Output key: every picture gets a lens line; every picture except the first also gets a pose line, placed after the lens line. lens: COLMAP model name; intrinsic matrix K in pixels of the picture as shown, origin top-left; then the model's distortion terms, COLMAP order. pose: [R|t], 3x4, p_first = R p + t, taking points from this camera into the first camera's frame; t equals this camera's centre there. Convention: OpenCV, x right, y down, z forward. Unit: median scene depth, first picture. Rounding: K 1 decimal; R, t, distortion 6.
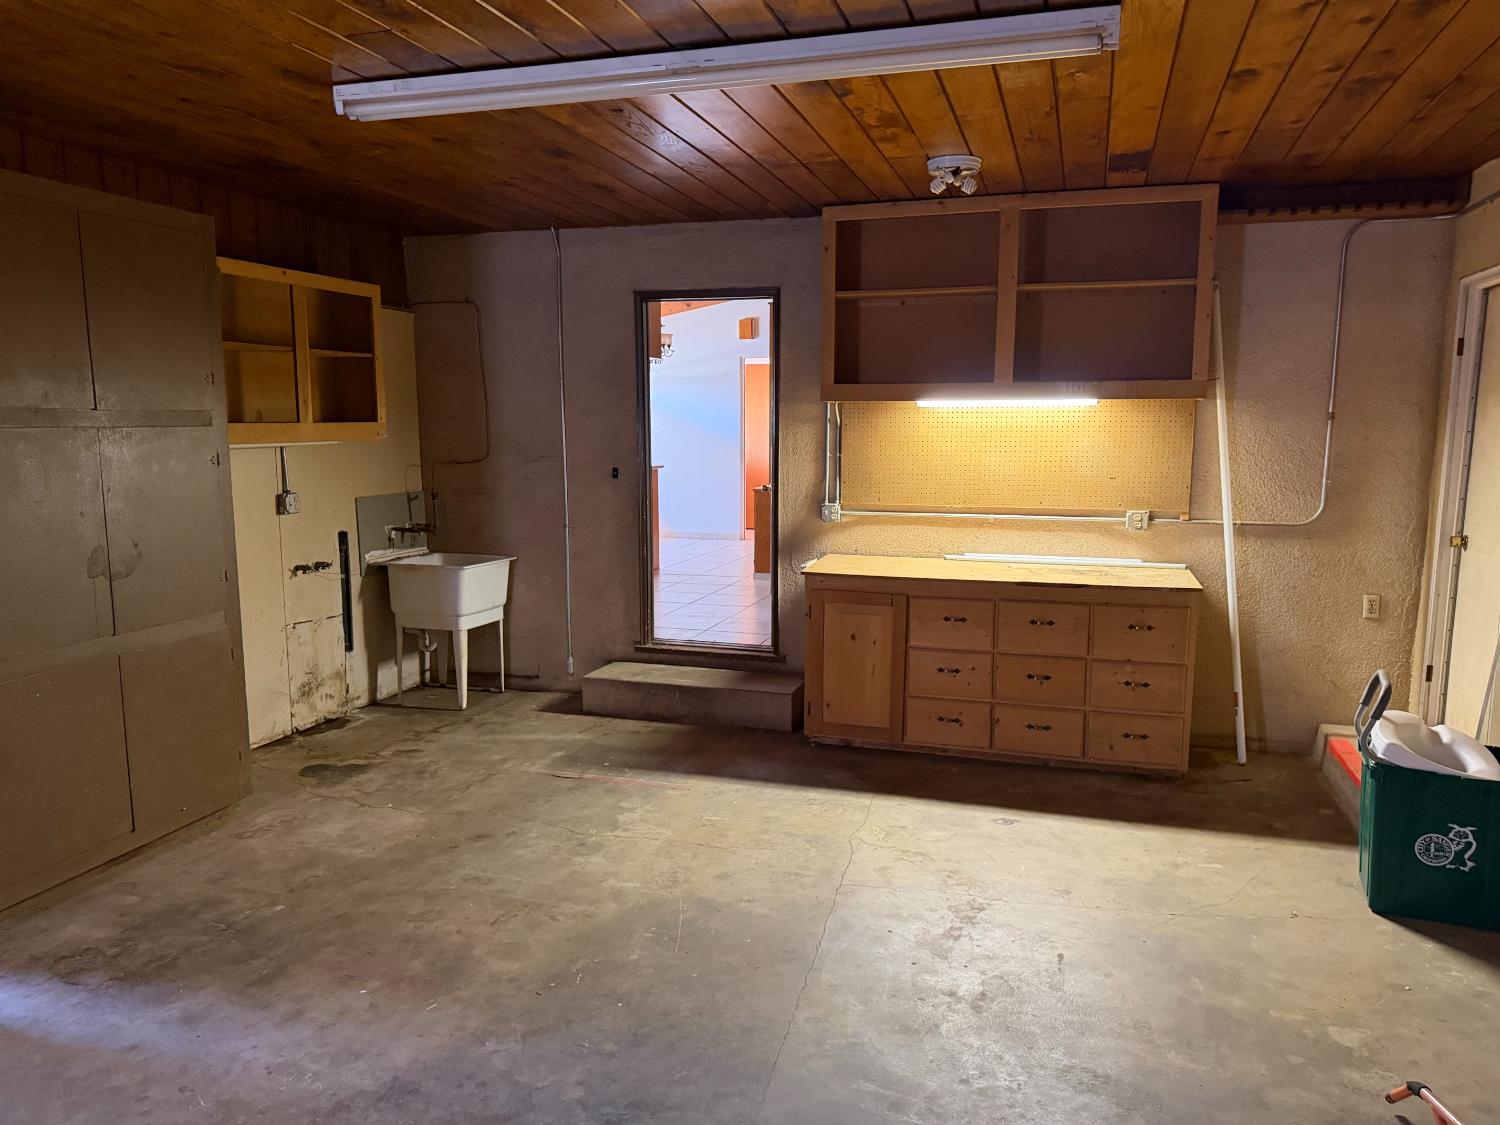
lens RADIAL K [[1061.3, 0, 753.9], [0, 1061.3, 560.4], [0, 0, 1]] dist [0.018855, -0.029236]
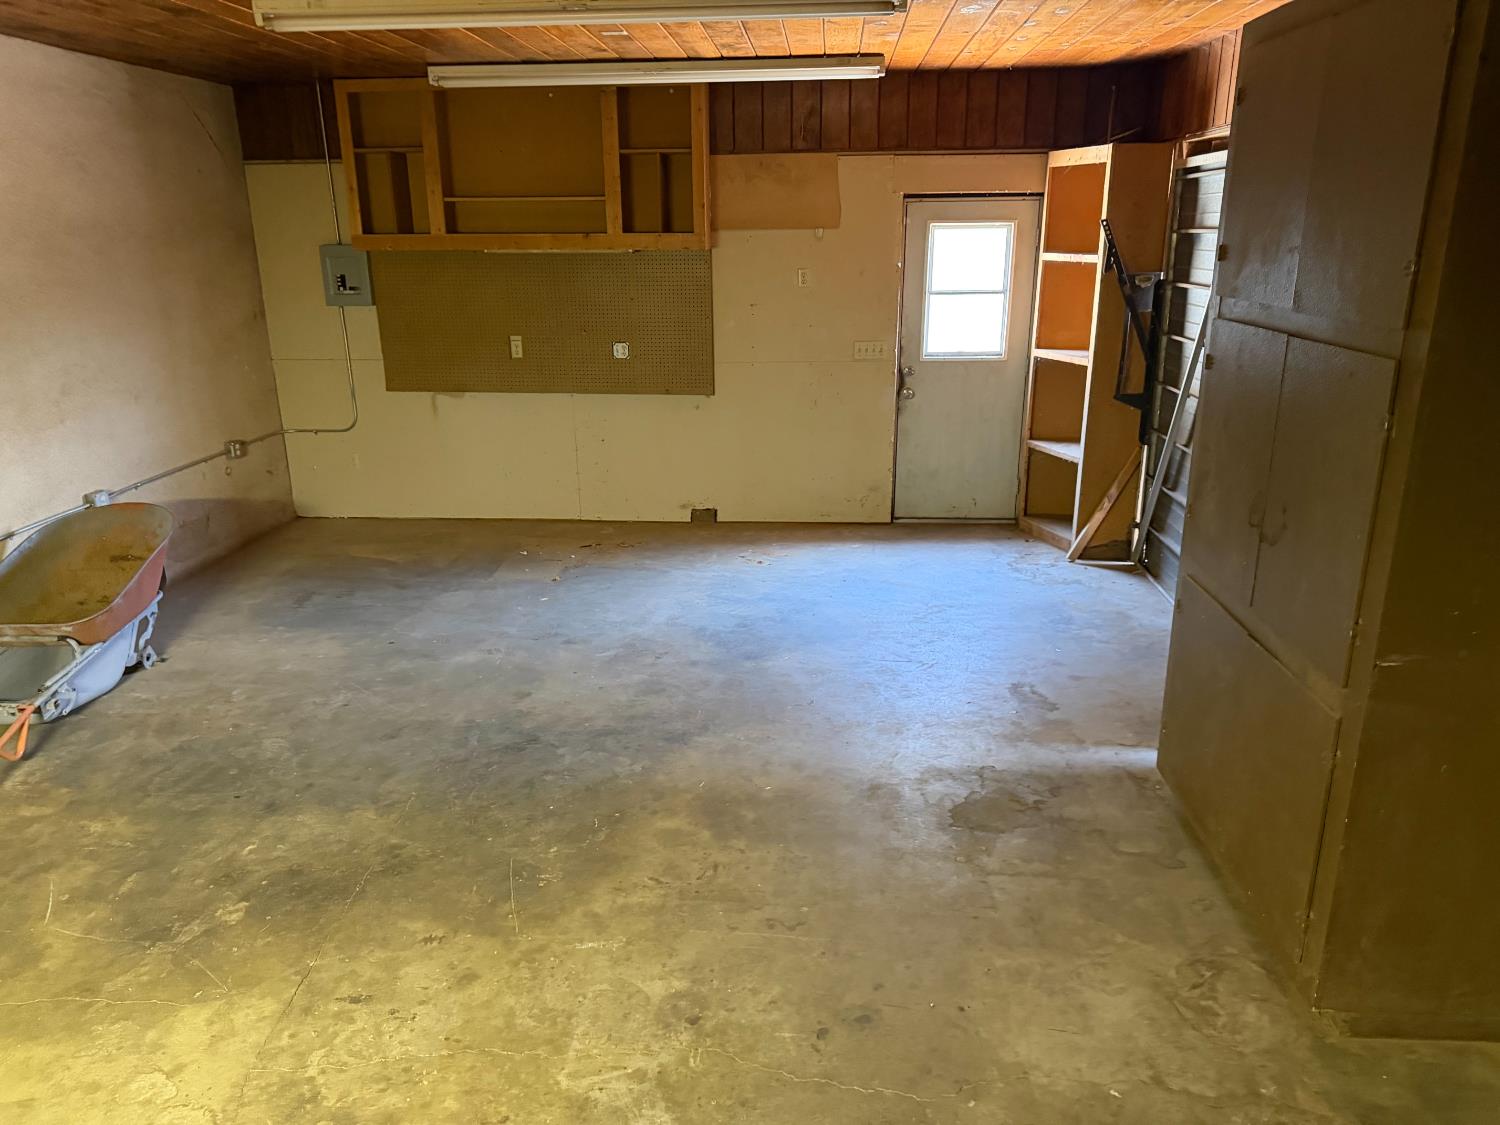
lens RADIAL K [[1061.3, 0, 747.7], [0, 1061.3, 566.3], [0, 0, 1]] dist [0.018855, -0.029236]
pose [[-0.974507, 0.071940, -0.212508, -0.081413], [-0.025781, 0.905015, 0.424599, -0.265448], [0.222869, 0.419253, -0.880089, 1.532482]]
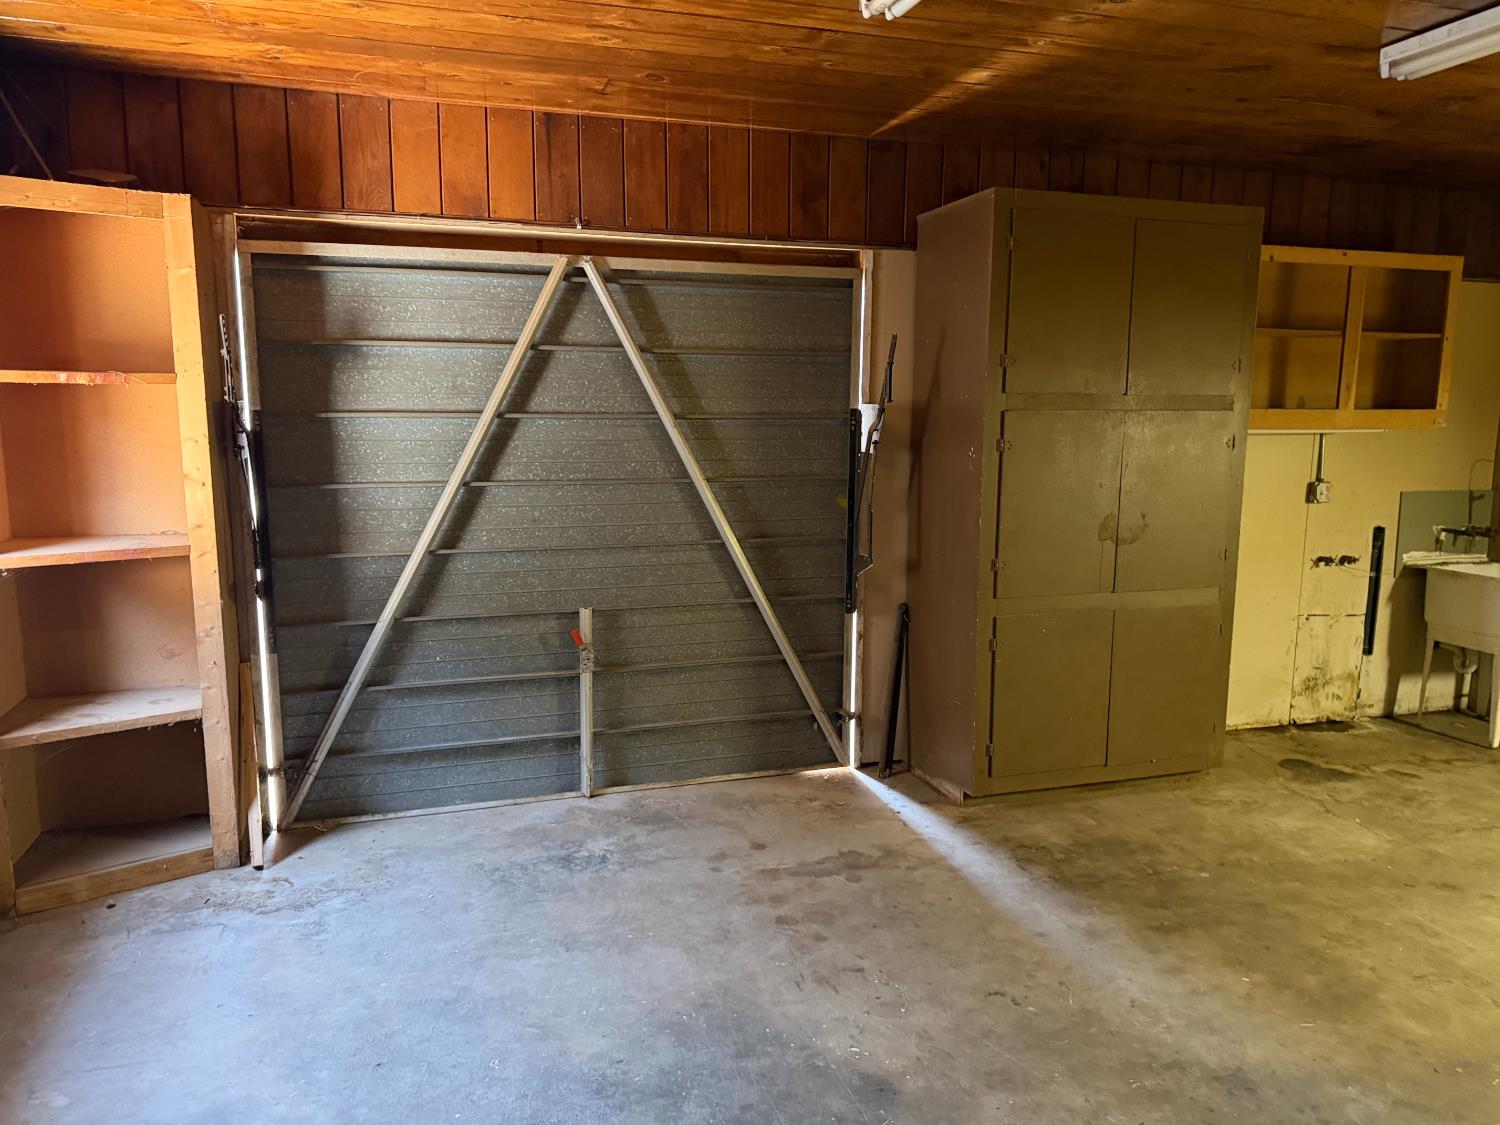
lens RADIAL K [[1061.3, 0, 755.7], [0, 1061.3, 557.4], [0, 0, 1]] dist [0.018855, -0.029236]
pose [[0.564706, 0.116325, -0.817053, 0.107974], [-0.114173, 0.991509, 0.062252, 0.005658], [0.817356, 0.058132, 0.573192, 0.030823]]
